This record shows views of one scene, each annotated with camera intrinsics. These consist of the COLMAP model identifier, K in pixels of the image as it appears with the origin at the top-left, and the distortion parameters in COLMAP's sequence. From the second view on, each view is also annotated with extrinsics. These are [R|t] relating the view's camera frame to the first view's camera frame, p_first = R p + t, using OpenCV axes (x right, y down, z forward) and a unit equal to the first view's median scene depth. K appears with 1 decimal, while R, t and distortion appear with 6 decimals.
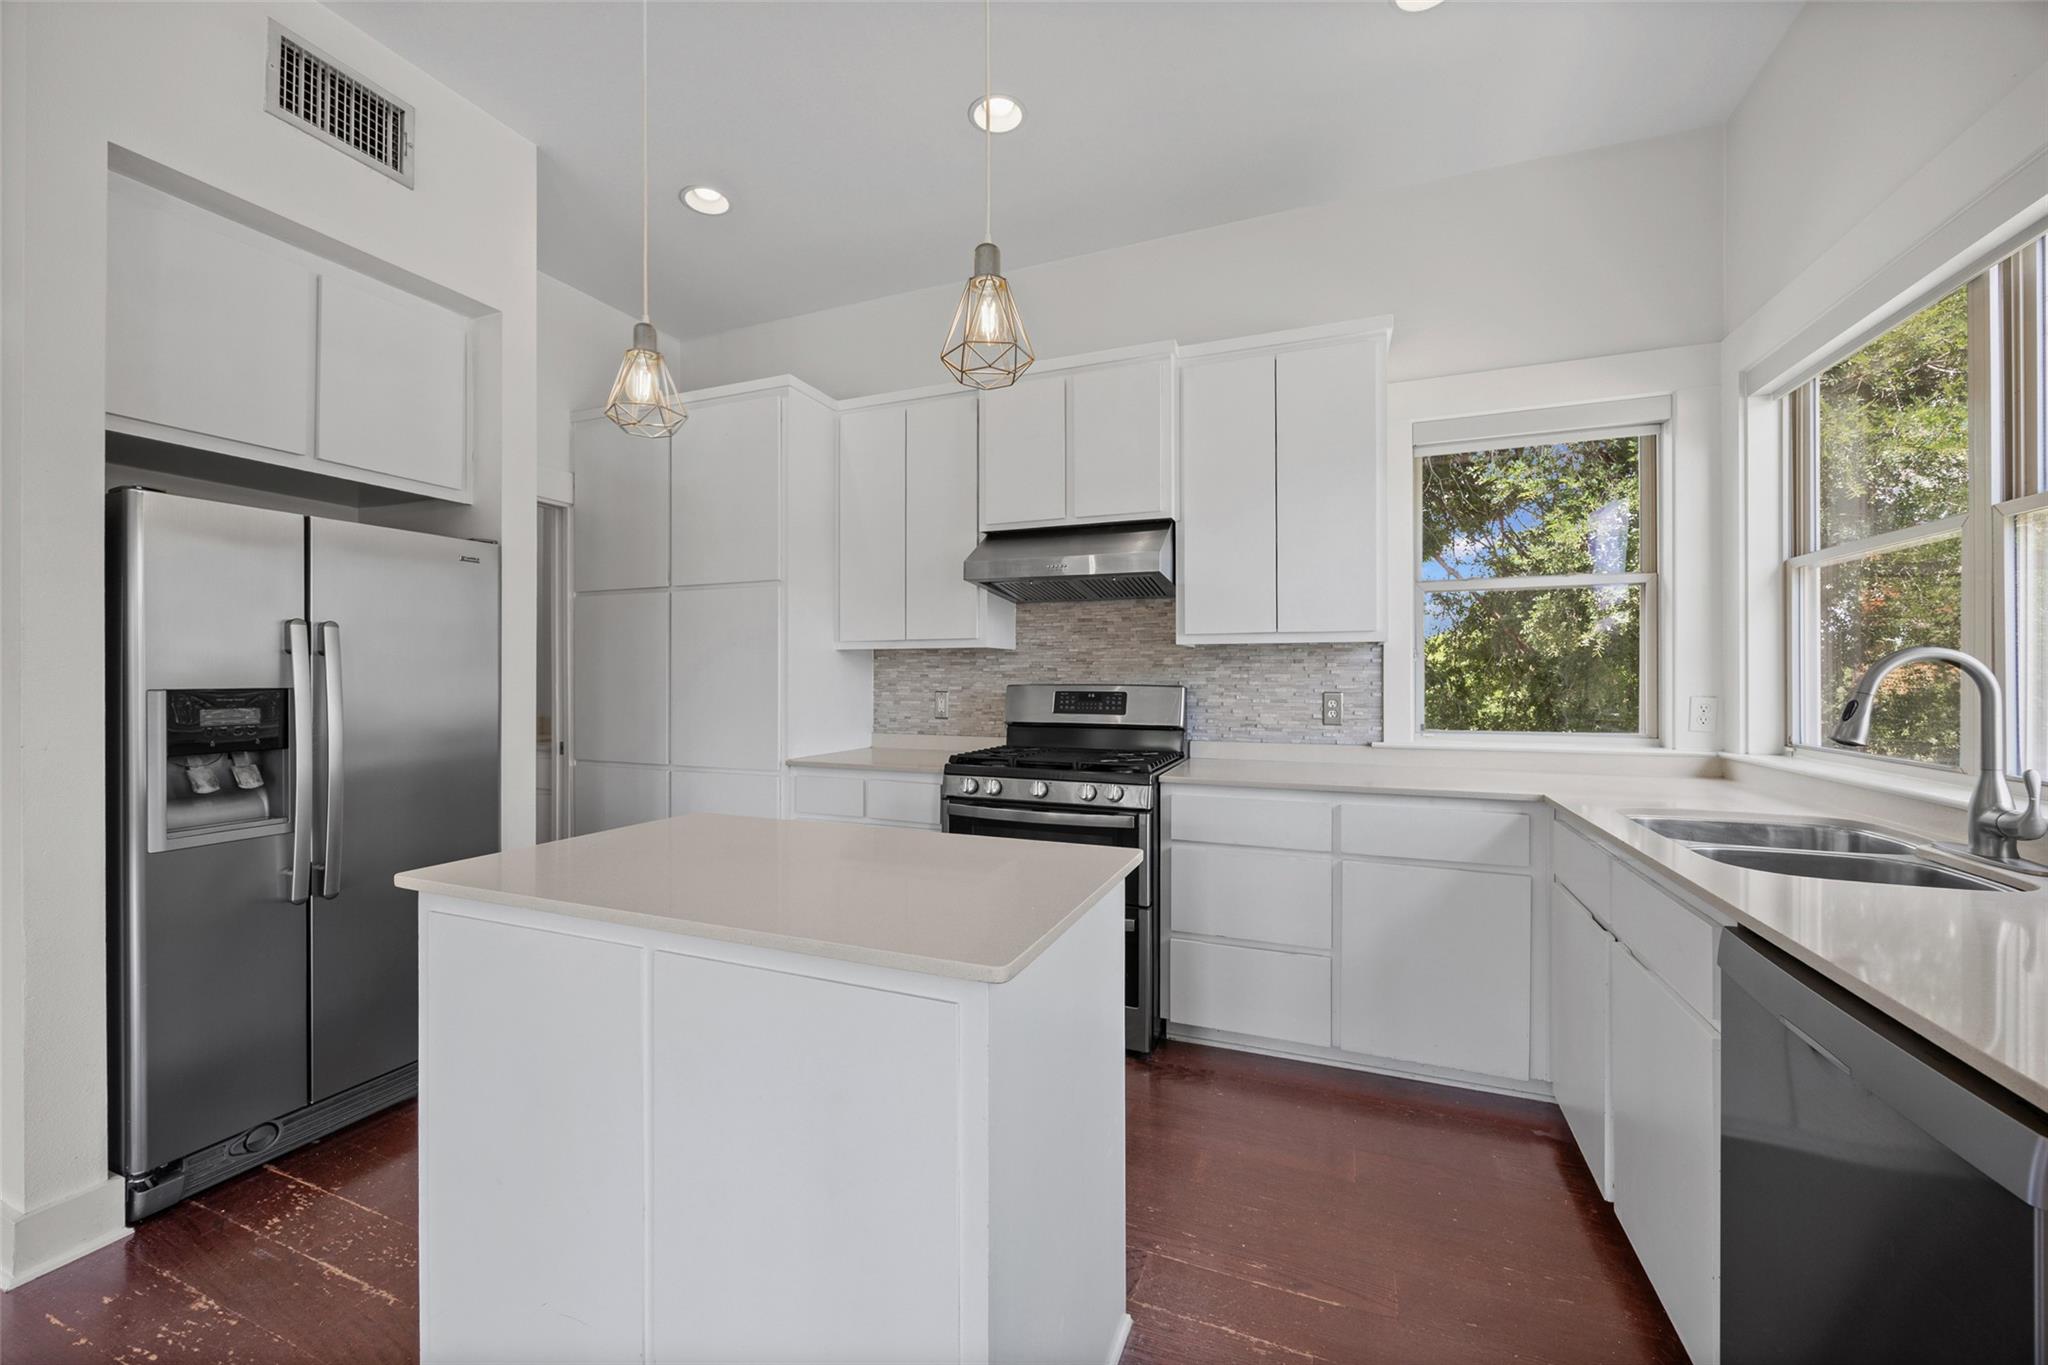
lens RADIAL K [[790.0, 0, 1017.8], [0, 790.0, 668.3], [0, 0, 1]] dist [0.000218, -0.000354]
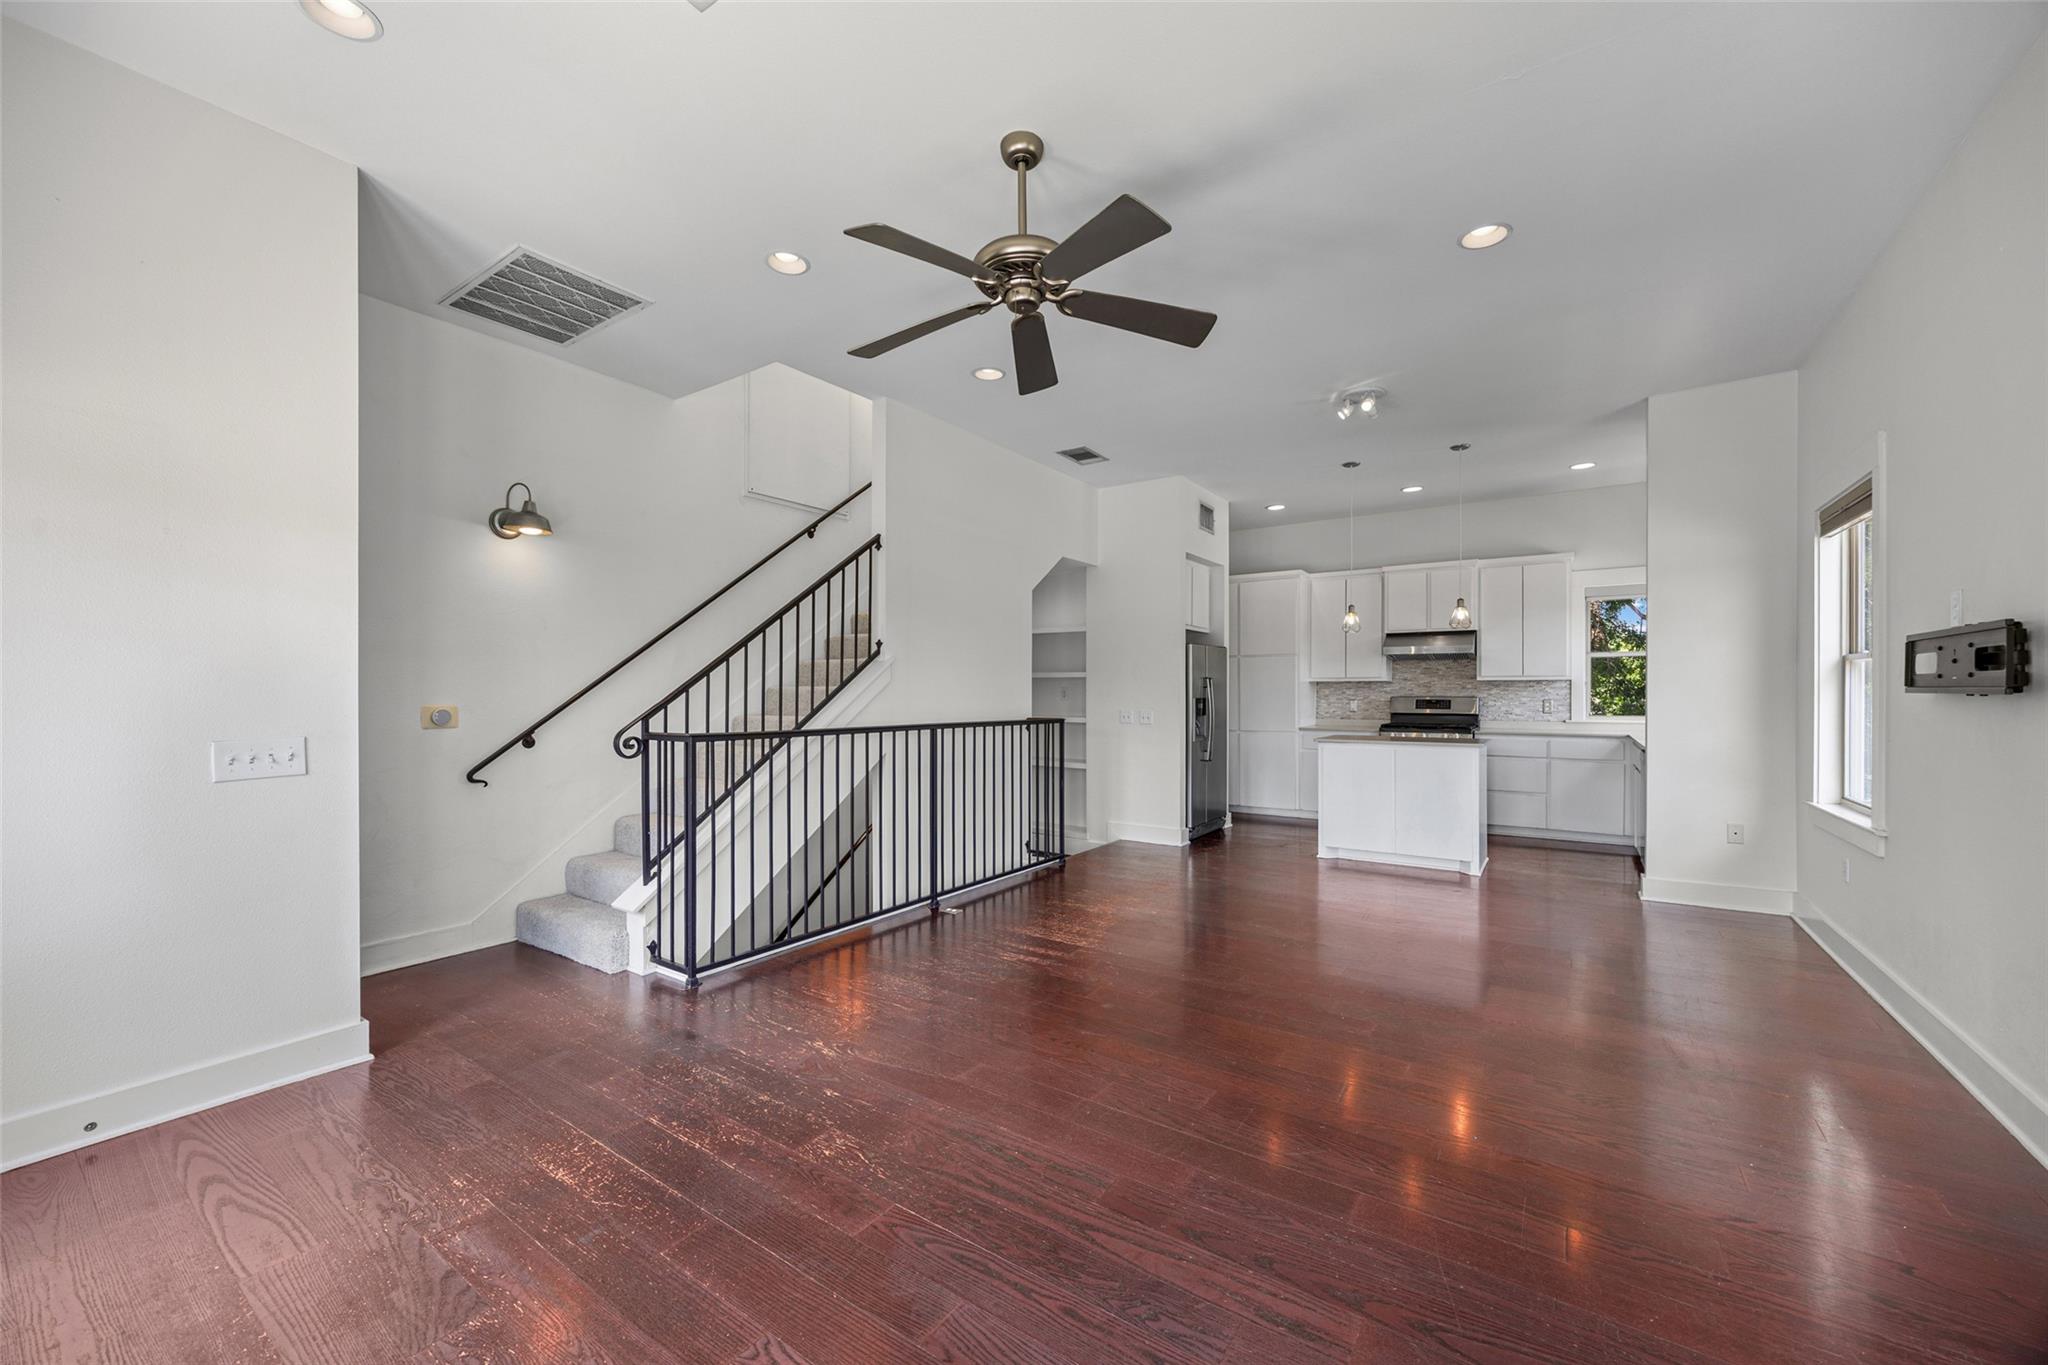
lens RADIAL K [[790.0, 0, 1028.1], [0, 790.0, 695.6], [0, 0, 1]] dist [0.000218, -0.000354]
pose [[0.977652, 0.000459, -0.210227, -0.607726], [0.002594, 0.999895, 0.014249, -0.019447], [0.210212, -0.014476, 0.977549, -1.592252]]
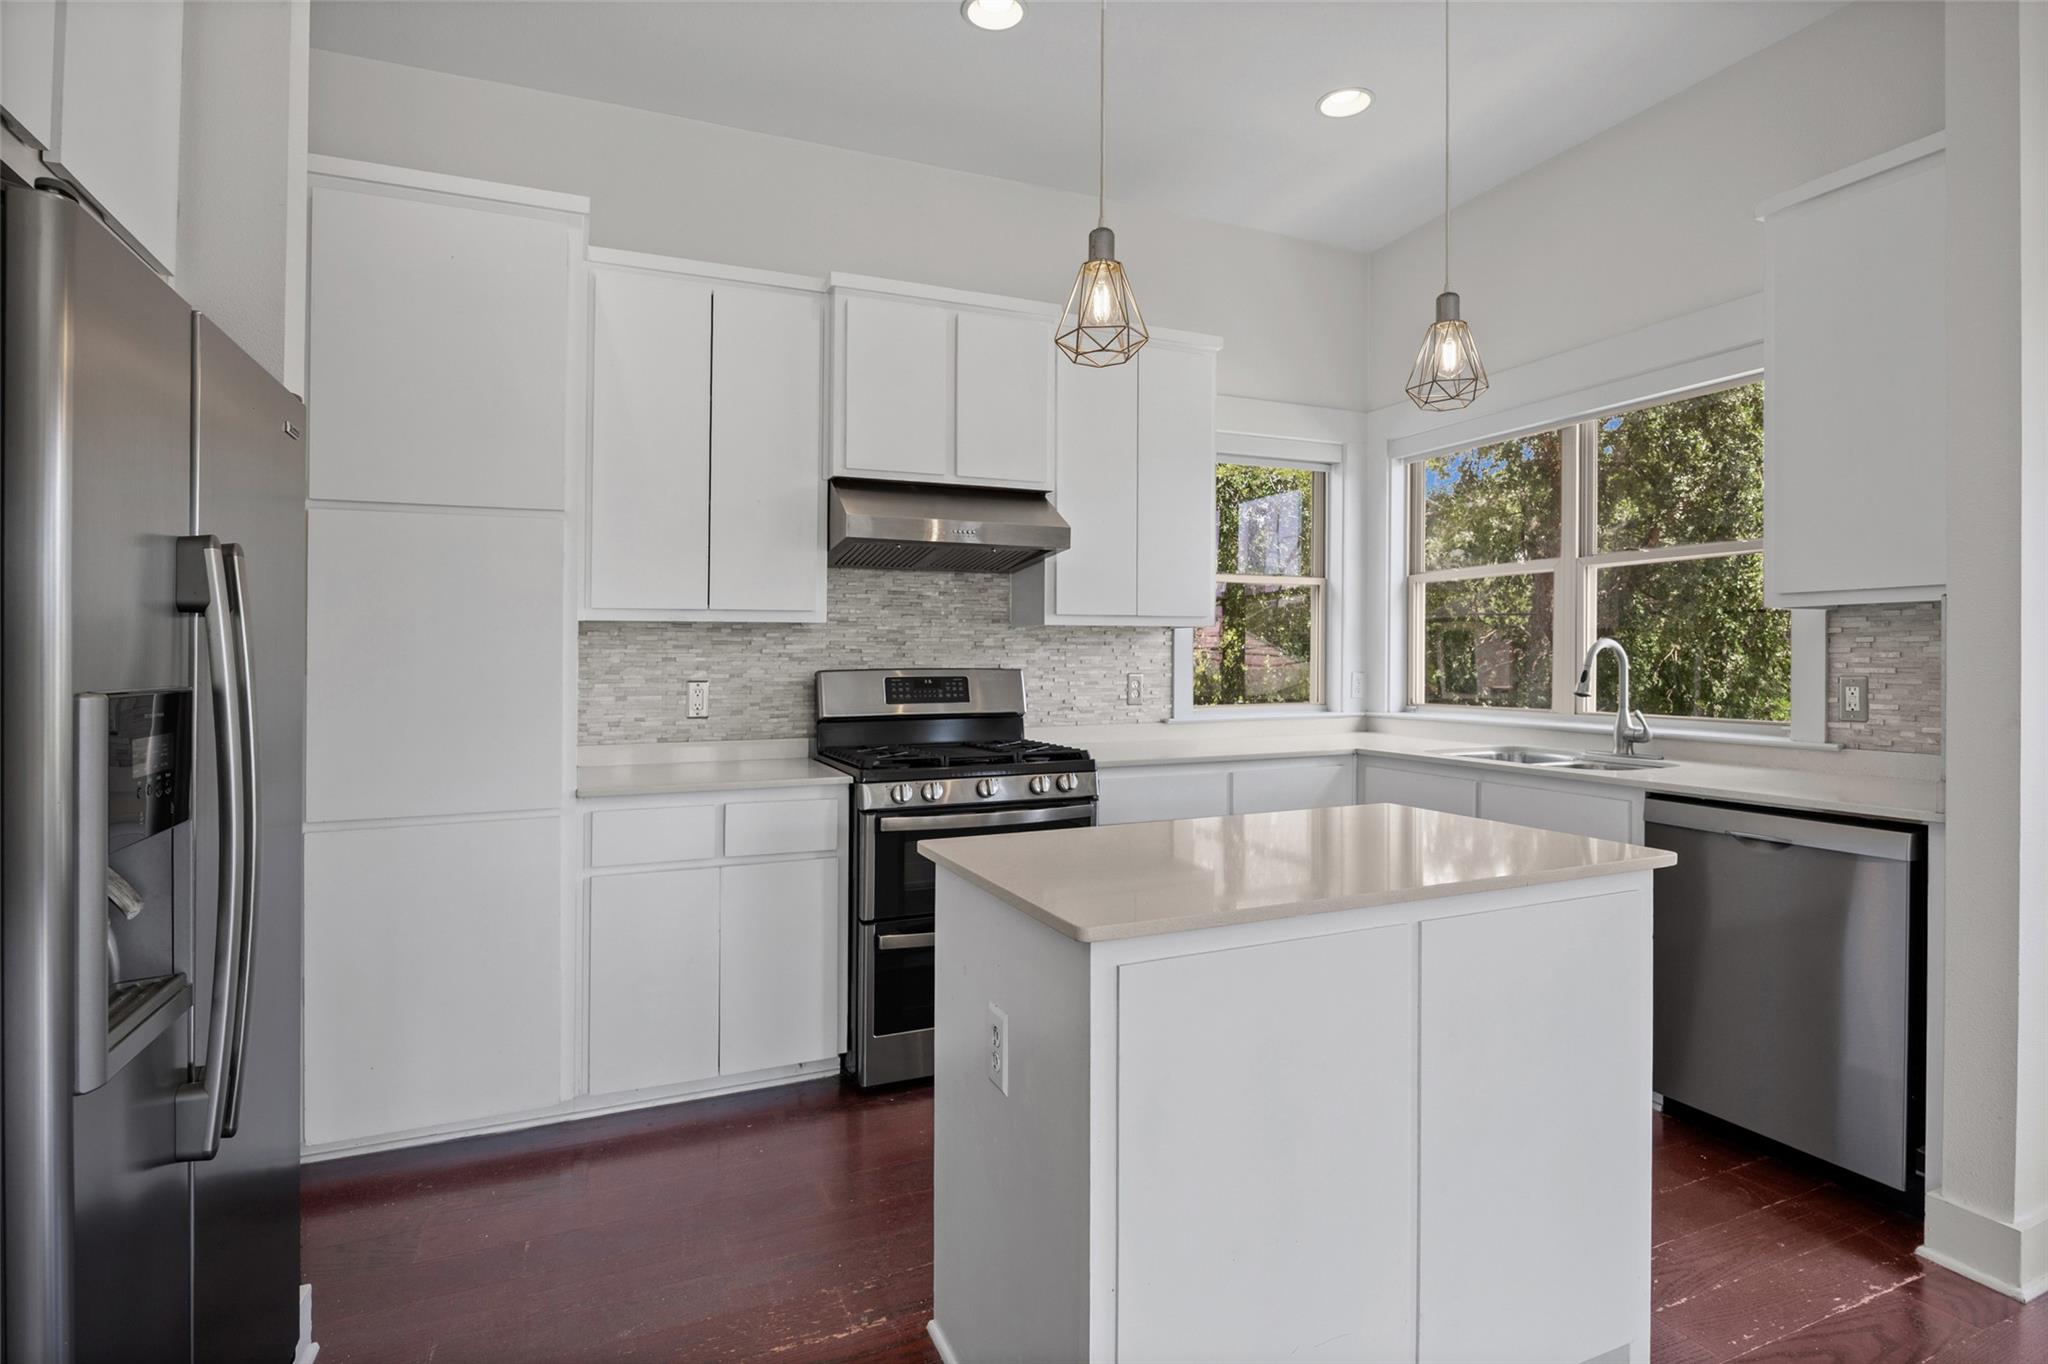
lens RADIAL K [[1016.8, 0, 1024.8], [0, 1016.8, 669.0], [0, 0, 1]] dist [0.000055, 0.000100]
pose [[0.697148, -0.009870, 0.716859, -0.644010], [-0.002391, 0.999868, 0.016092, 0.002921], [-0.716923, -0.012932, 0.697032, 0.155652]]
